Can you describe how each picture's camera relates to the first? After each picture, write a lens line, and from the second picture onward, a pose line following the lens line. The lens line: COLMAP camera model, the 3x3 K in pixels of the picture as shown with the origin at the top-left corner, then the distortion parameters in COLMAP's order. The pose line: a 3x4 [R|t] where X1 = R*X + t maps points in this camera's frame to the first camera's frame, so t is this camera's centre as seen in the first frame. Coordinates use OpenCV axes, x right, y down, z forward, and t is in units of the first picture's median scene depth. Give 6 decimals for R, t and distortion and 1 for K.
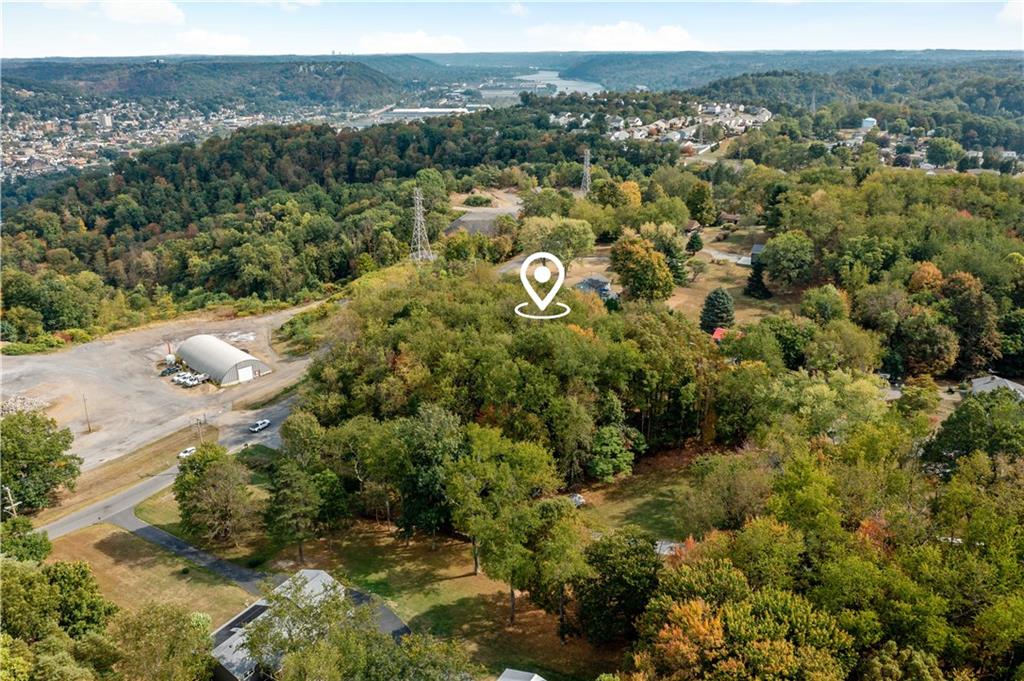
lens RADIAL K [[805.1, 0, 508.8], [0, 805.1, 339.7], [0, 0, 1]] dist [-0.020280, 0.010550]
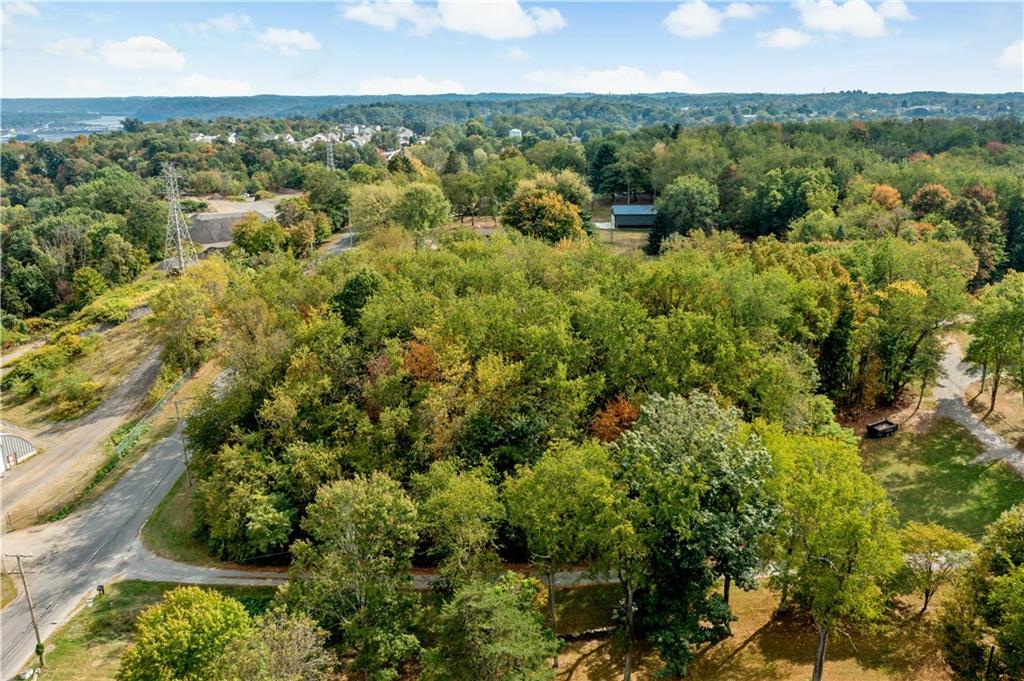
lens RADIAL K [[805.1, 0, 508.8], [0, 805.1, 339.7], [0, 0, 1]] dist [-0.020280, 0.010550]
pose [[0.877487, -0.134045, 0.460486, -0.204581], [0.158382, 0.987273, -0.014416, 0.017937], [-0.452693, 0.085583, 0.887550, 0.288773]]
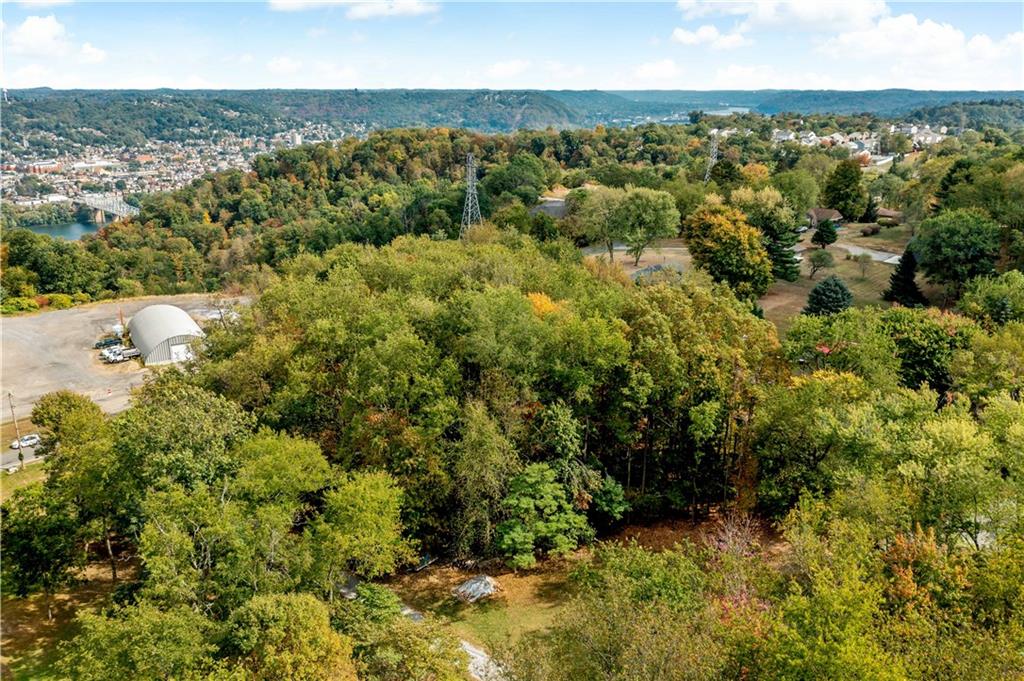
lens RADIAL K [[805.1, 0, 508.8], [0, 805.1, 339.7], [0, 0, 1]] dist [-0.020280, 0.010550]
pose [[0.974474, 0.074283, -0.211853, 0.113870], [-0.083280, 0.995951, -0.033854, 0.023464], [0.208481, 0.050633, 0.976715, 0.240350]]
